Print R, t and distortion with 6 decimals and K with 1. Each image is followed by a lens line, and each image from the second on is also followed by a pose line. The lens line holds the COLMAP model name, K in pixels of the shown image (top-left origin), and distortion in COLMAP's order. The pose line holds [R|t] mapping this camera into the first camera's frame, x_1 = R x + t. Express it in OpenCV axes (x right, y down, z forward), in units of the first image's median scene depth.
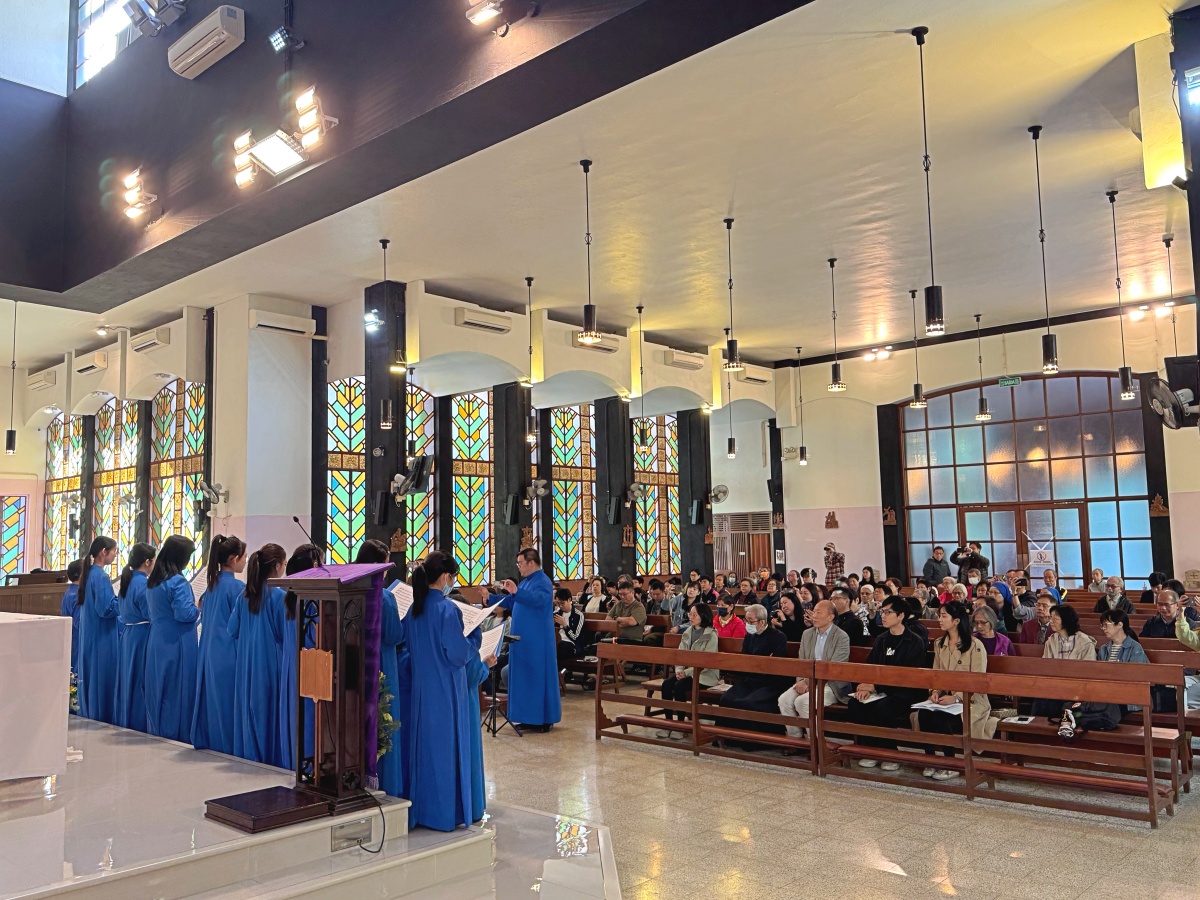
lens RADIAL K [[973.2, 0, 597.4], [0, 973.2, 448.1], [0, 0, 1]] dist [0.092627, -0.139047]
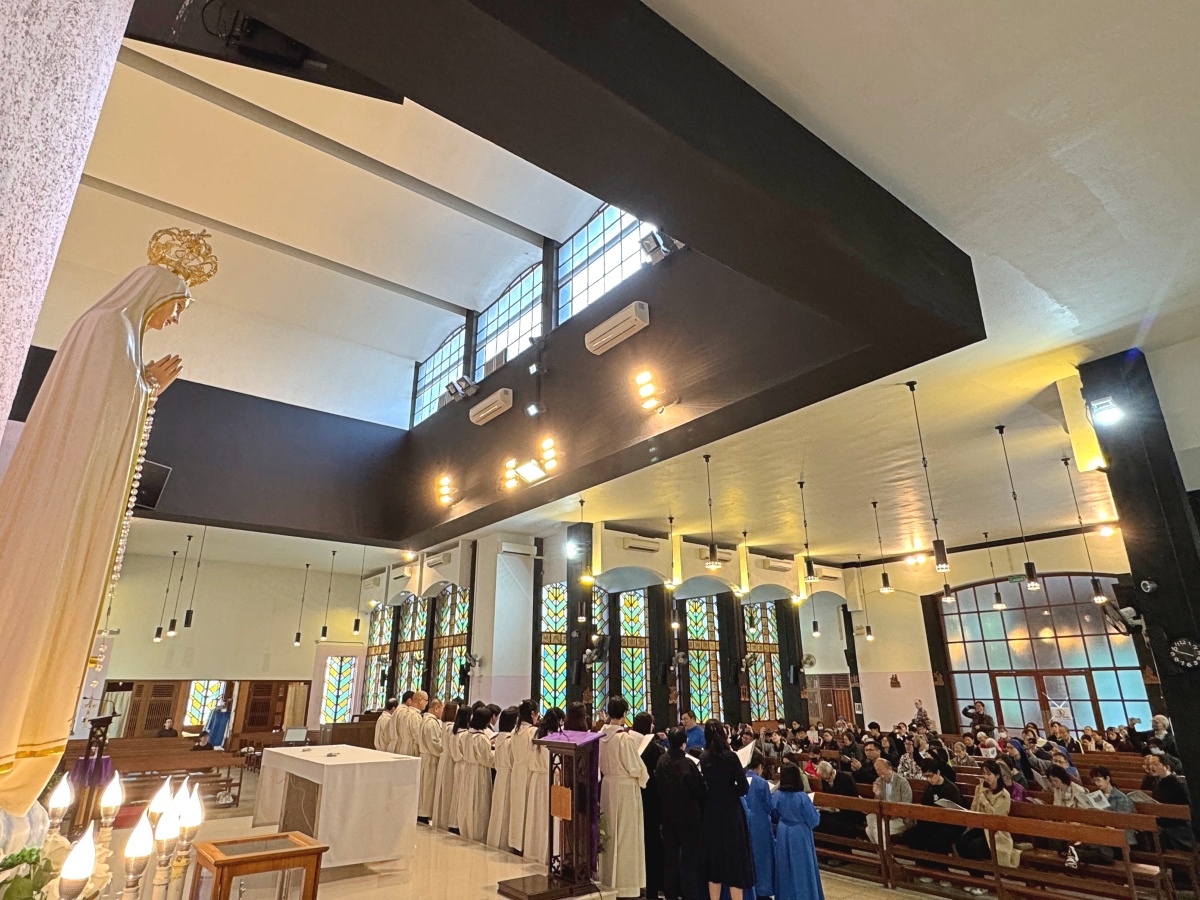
lens RADIAL K [[678.8, 0, 599.1], [0, 678.8, 451.9], [0, 0, 1]] dist [-0.005822, 0.002270]
pose [[0.985982, -0.038951, -0.162241, -0.003108], [0.000283, 0.972759, -0.231818, -0.023505], [0.166851, 0.228522, 0.959134, -0.066505]]
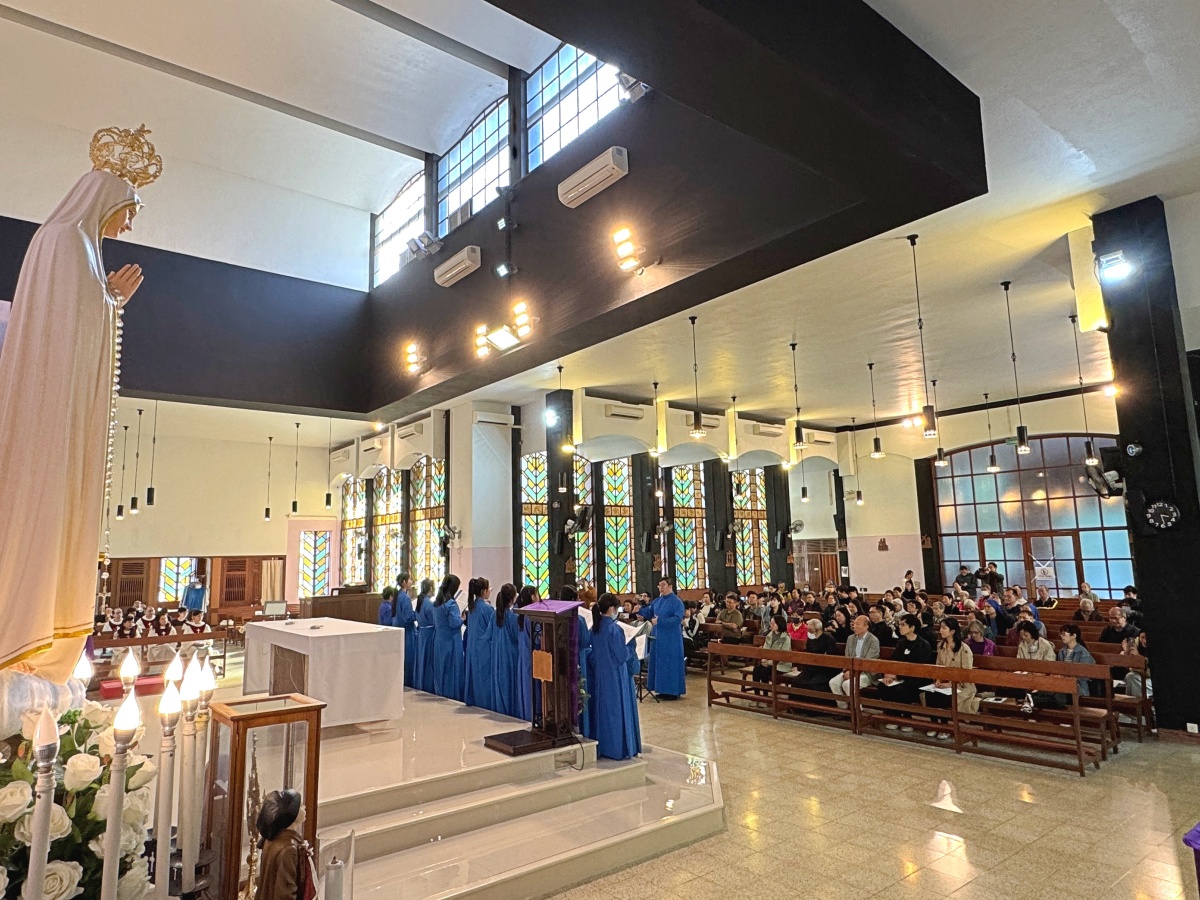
lens RADIAL K [[733.7, 0, 597.3], [0, 733.7, 447.5], [0, 0, 1]] dist [-0.009009, 0.004136]
pose [[0.988769, -0.024083, -0.147496, 0.002710], [0.017525, 0.998806, -0.045599, -0.026452], [0.148419, 0.042502, 0.988011, -0.078938]]
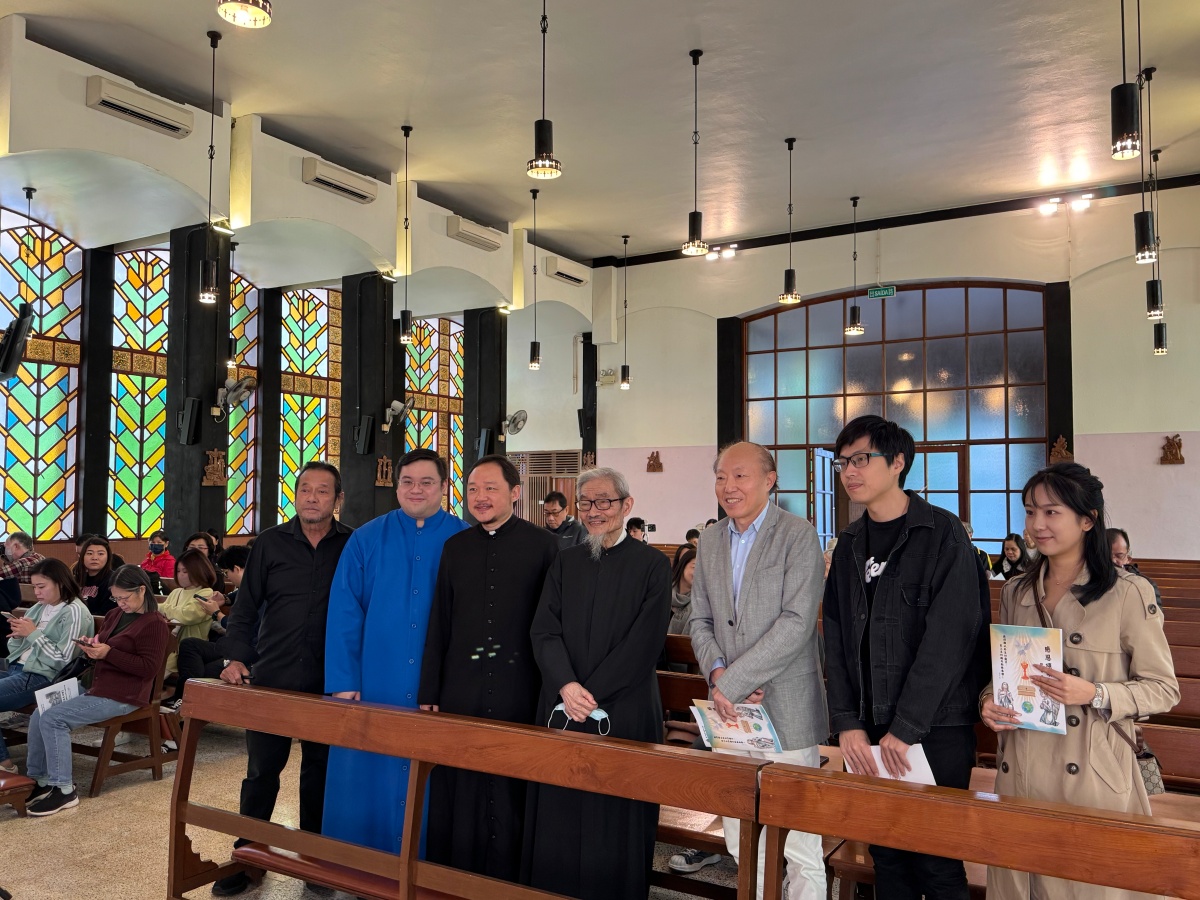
lens RADIAL K [[973.2, 0, 600.1], [0, 973.2, 446.5], [0, 0, 1]] dist [0.092627, -0.139047]
pose [[0.978123, 0.035344, 0.205001, 0.042401], [-0.043991, 0.998317, 0.037776, 0.042343], [-0.203320, -0.045968, 0.978033, 0.301701]]
